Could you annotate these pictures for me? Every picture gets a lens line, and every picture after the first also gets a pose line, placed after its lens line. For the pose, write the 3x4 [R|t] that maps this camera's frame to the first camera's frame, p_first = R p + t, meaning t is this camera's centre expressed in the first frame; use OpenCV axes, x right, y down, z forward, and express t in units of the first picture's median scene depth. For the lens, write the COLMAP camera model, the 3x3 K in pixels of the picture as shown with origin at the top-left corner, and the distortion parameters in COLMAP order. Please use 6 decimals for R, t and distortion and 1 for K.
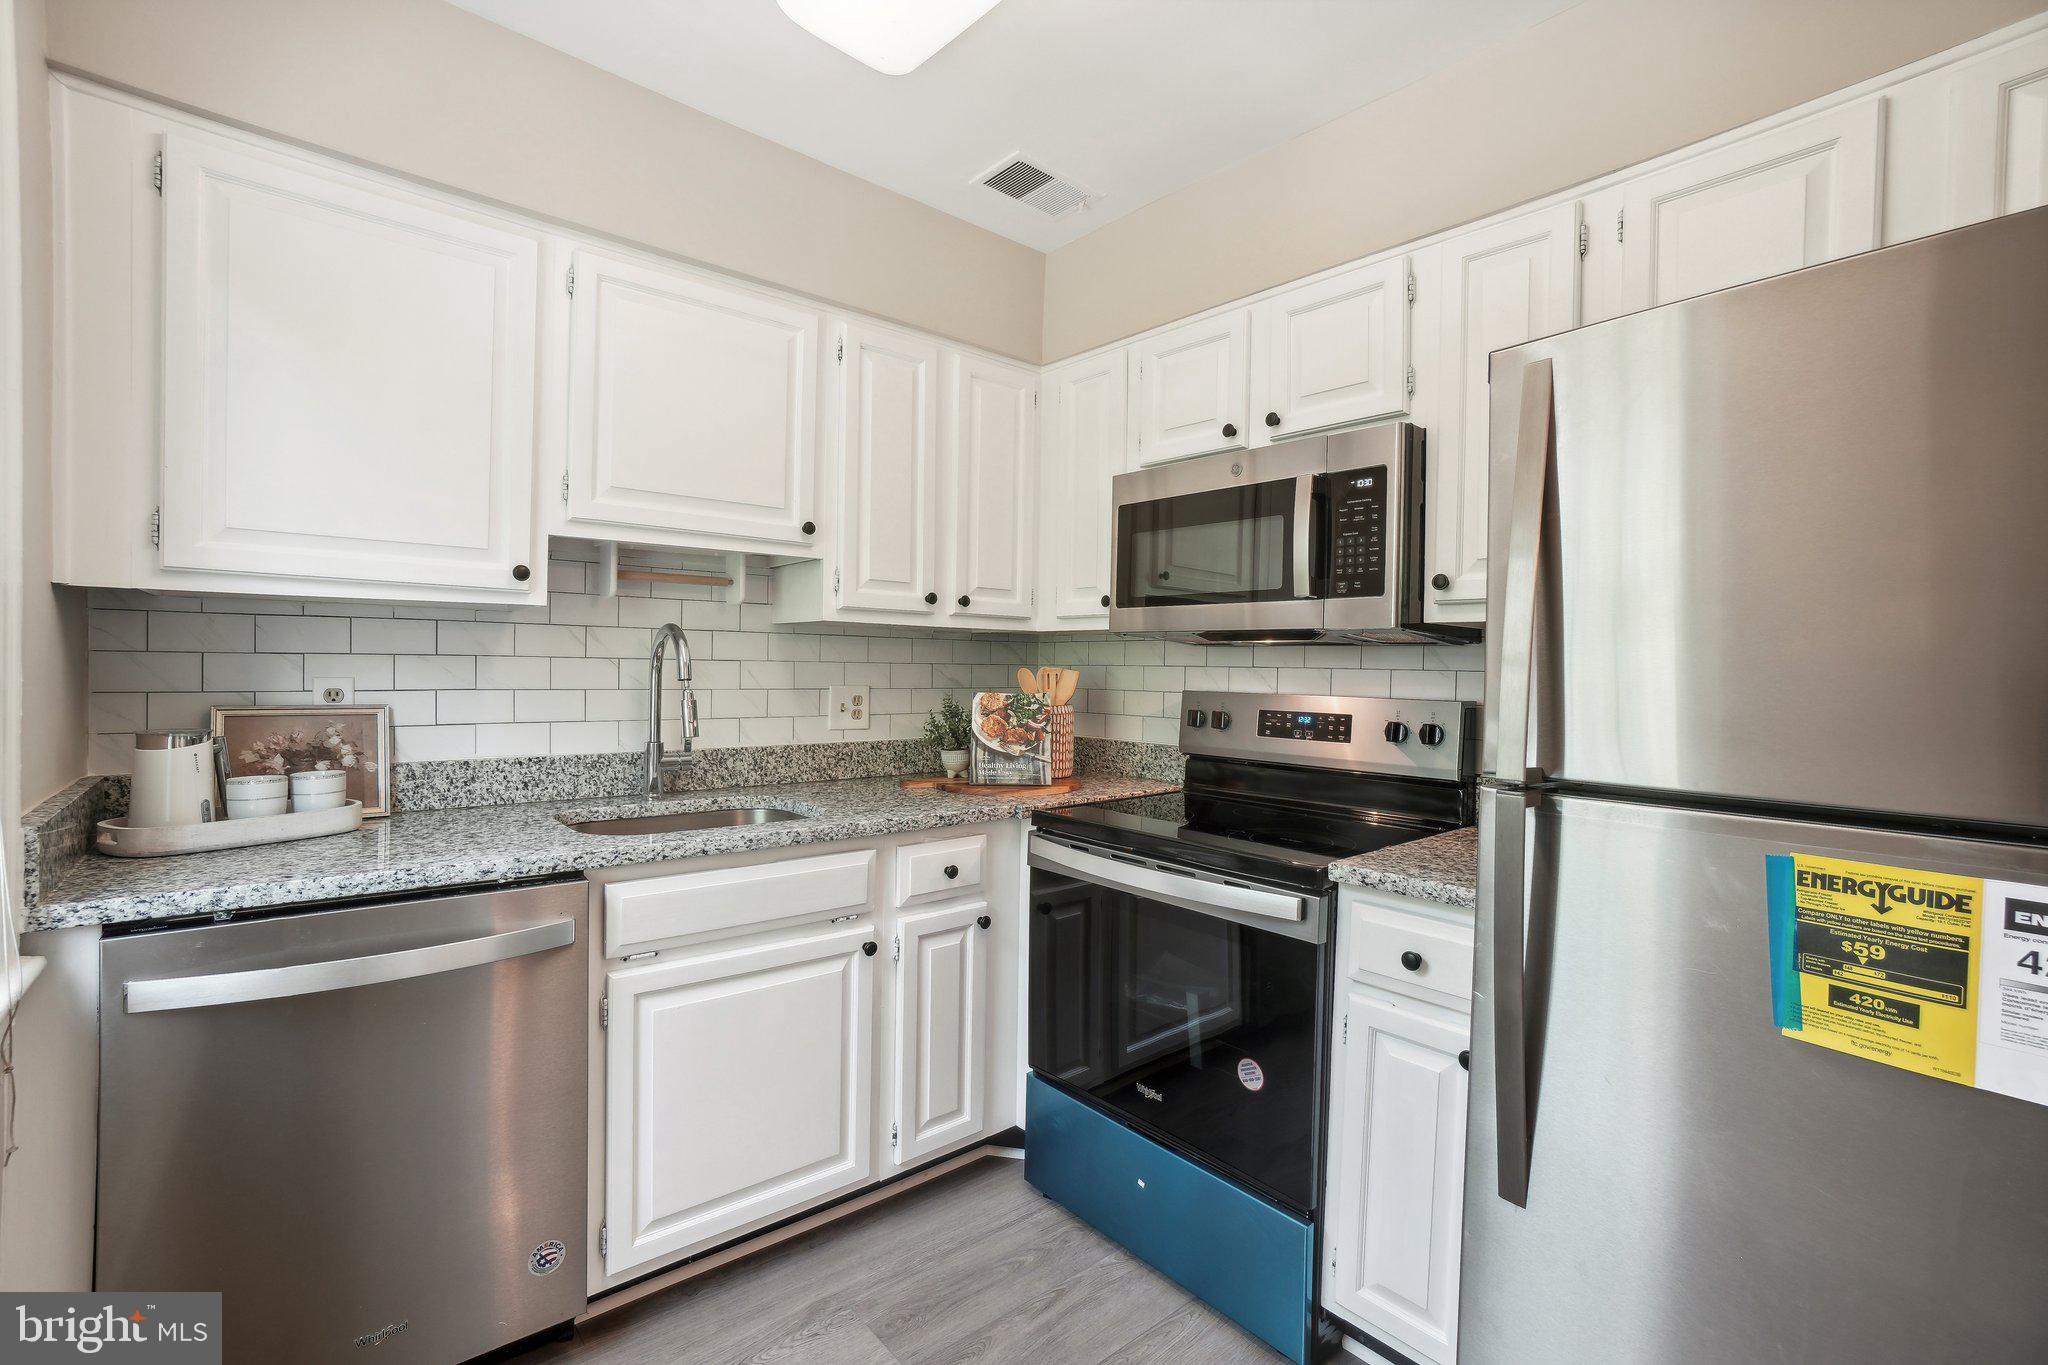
lens RADIAL K [[902.6, 0, 1020.4], [0, 902.6, 674.8], [0, 0, 1]] dist [-0.040247, 0.012742]
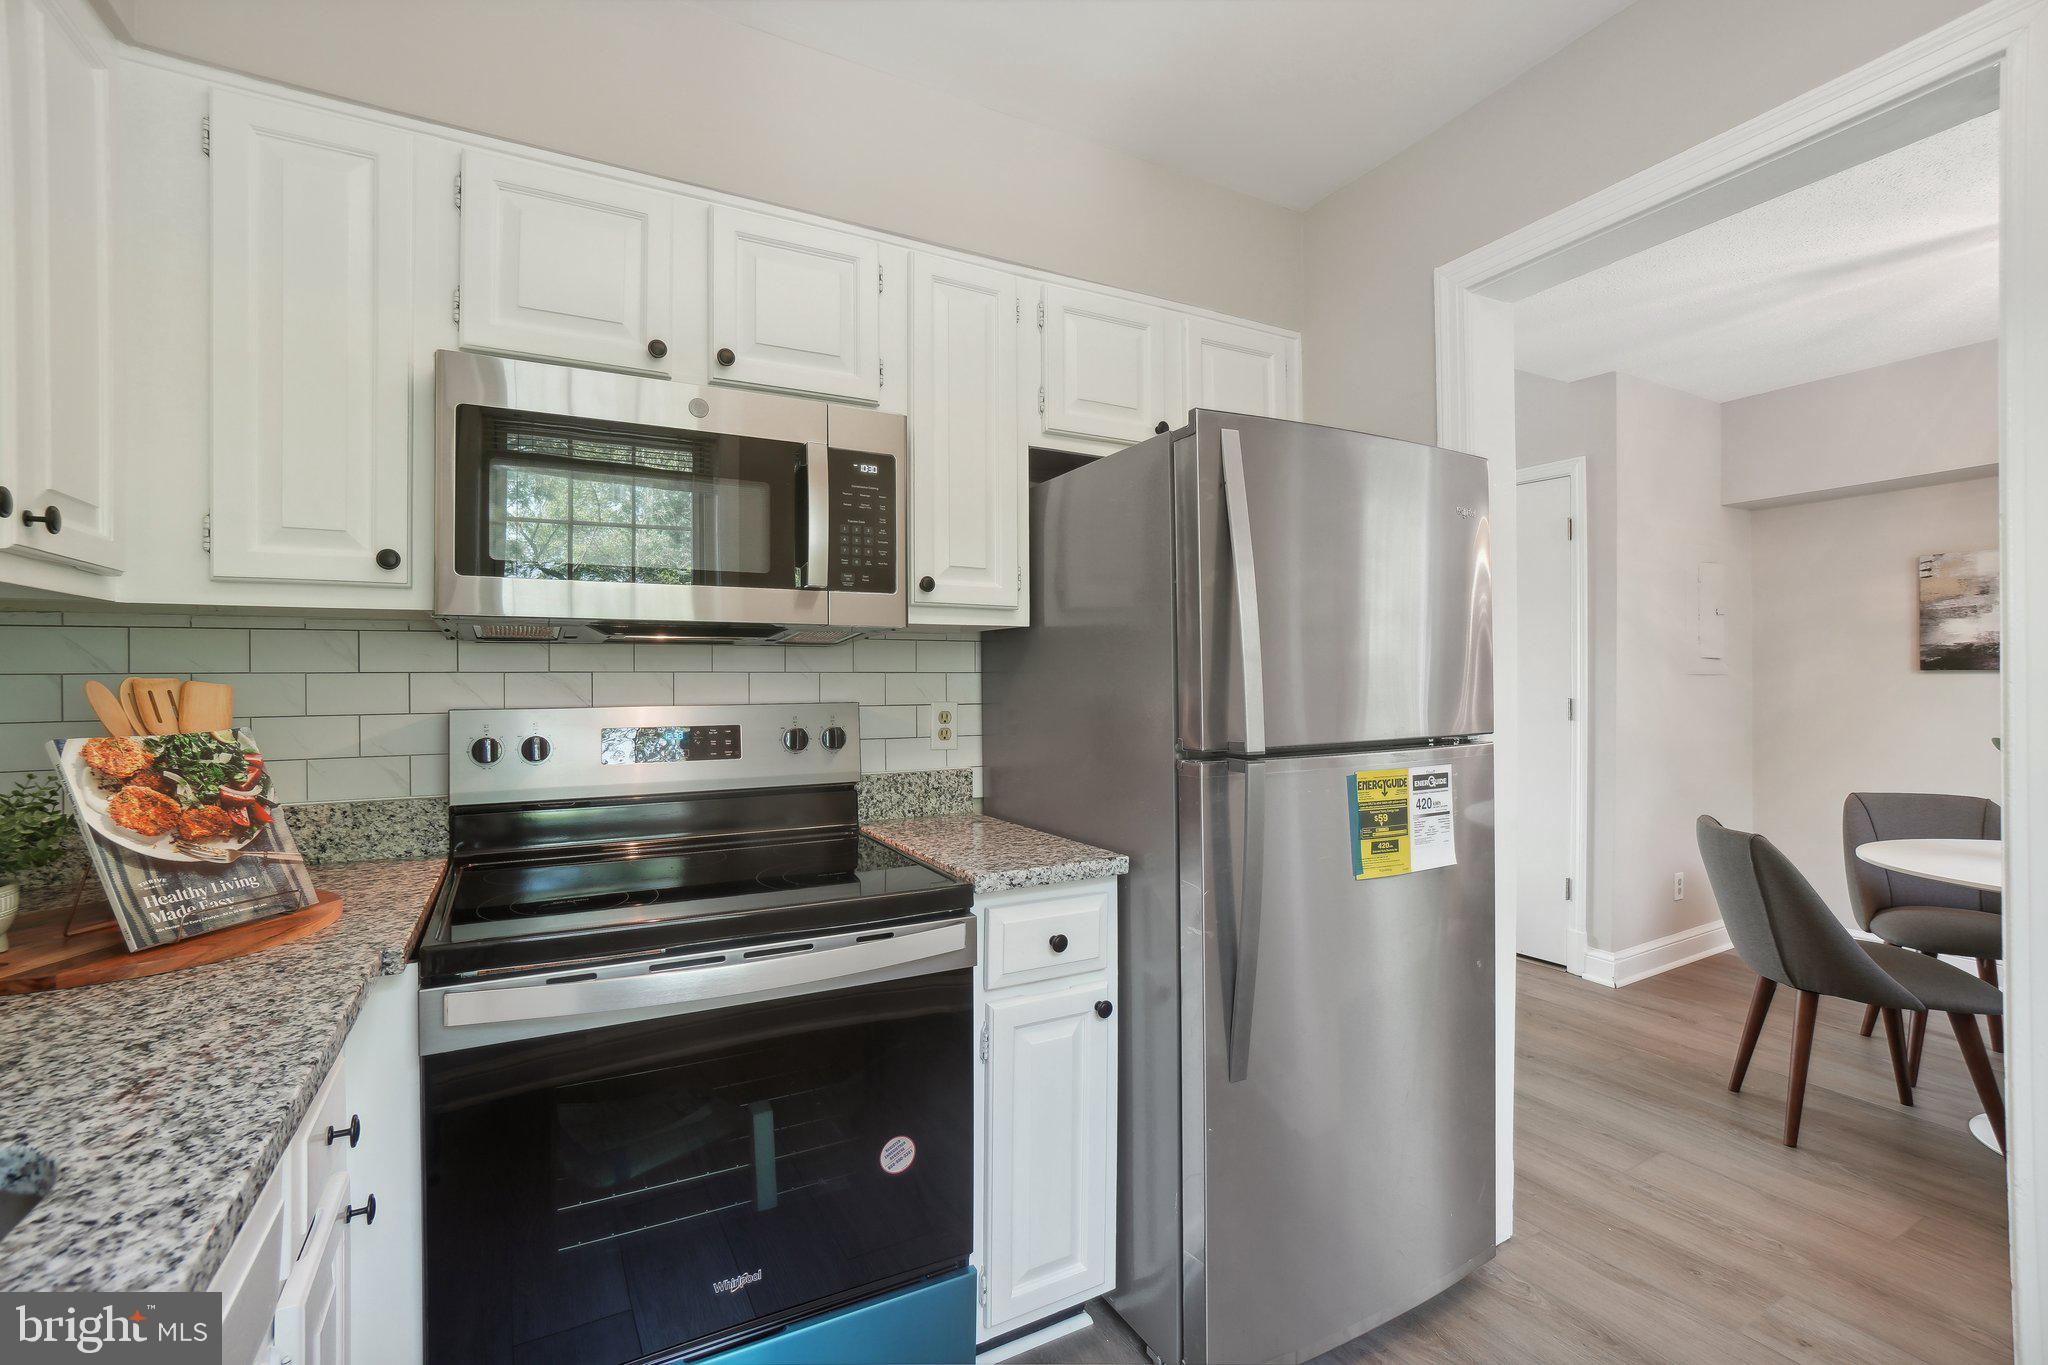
lens RADIAL K [[902.6, 0, 999.9], [0, 902.6, 677.0], [0, 0, 1]] dist [-0.040247, 0.012742]
pose [[0.210764, -0.016388, 0.977400, -0.446869], [0.019527, 0.999731, 0.012552, -0.007727], [-0.977342, 0.016440, 0.211028, 0.604427]]
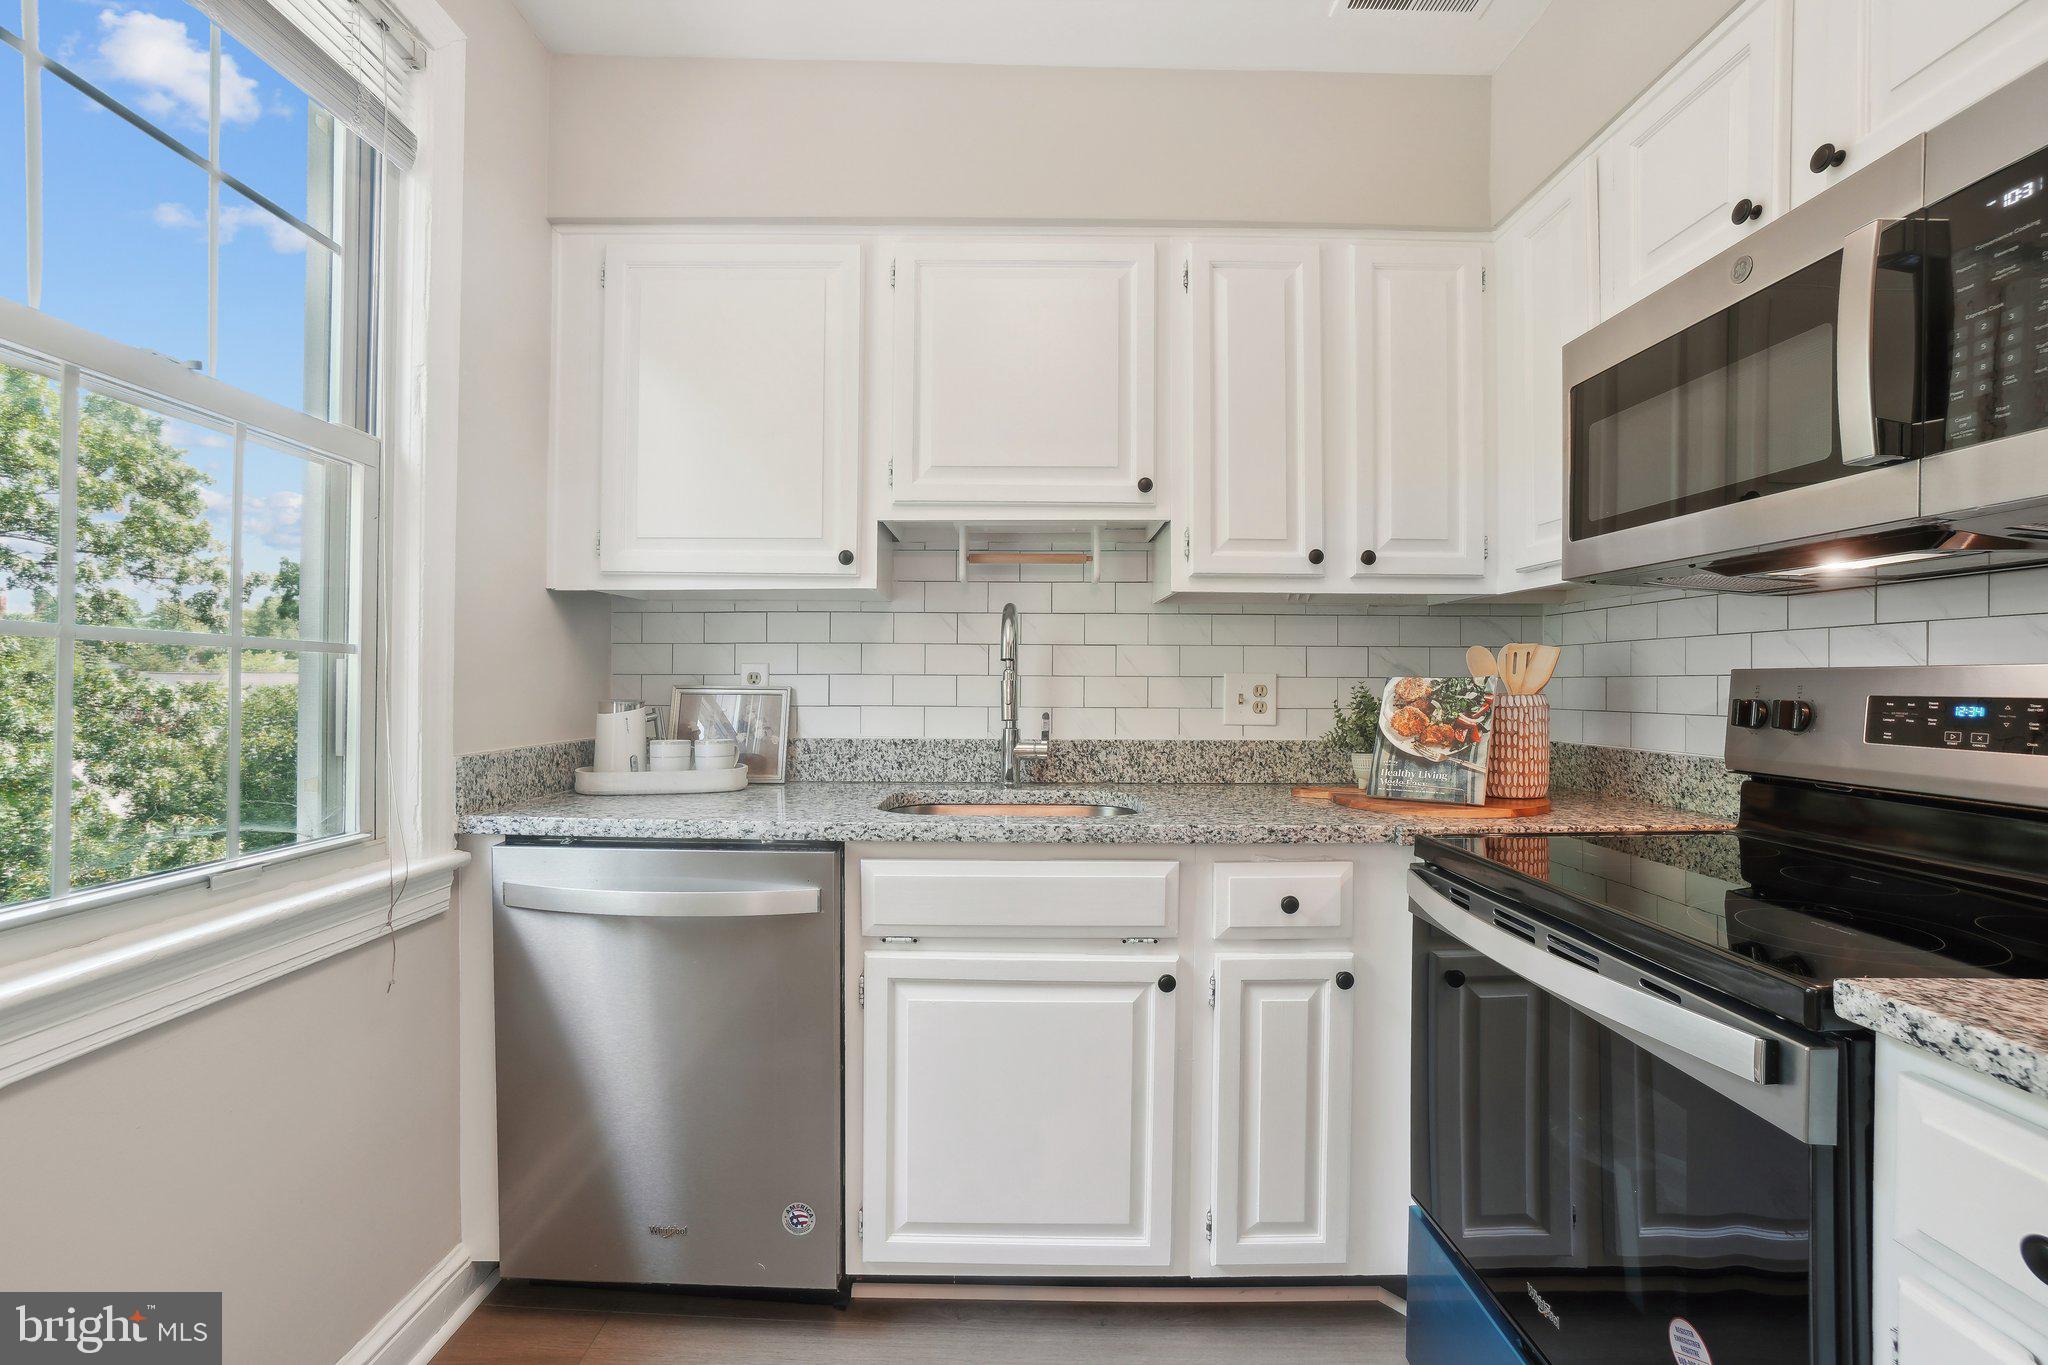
lens RADIAL K [[902.6, 0, 1012.1], [0, 902.6, 677.0], [0, 0, 1]] dist [-0.040247, 0.012742]
pose [[0.763814, -0.015381, -0.645253, 0.242513], [0.000781, 0.999737, -0.022907, 0.045533], [0.645435, 0.016993, 0.763626, 0.276124]]
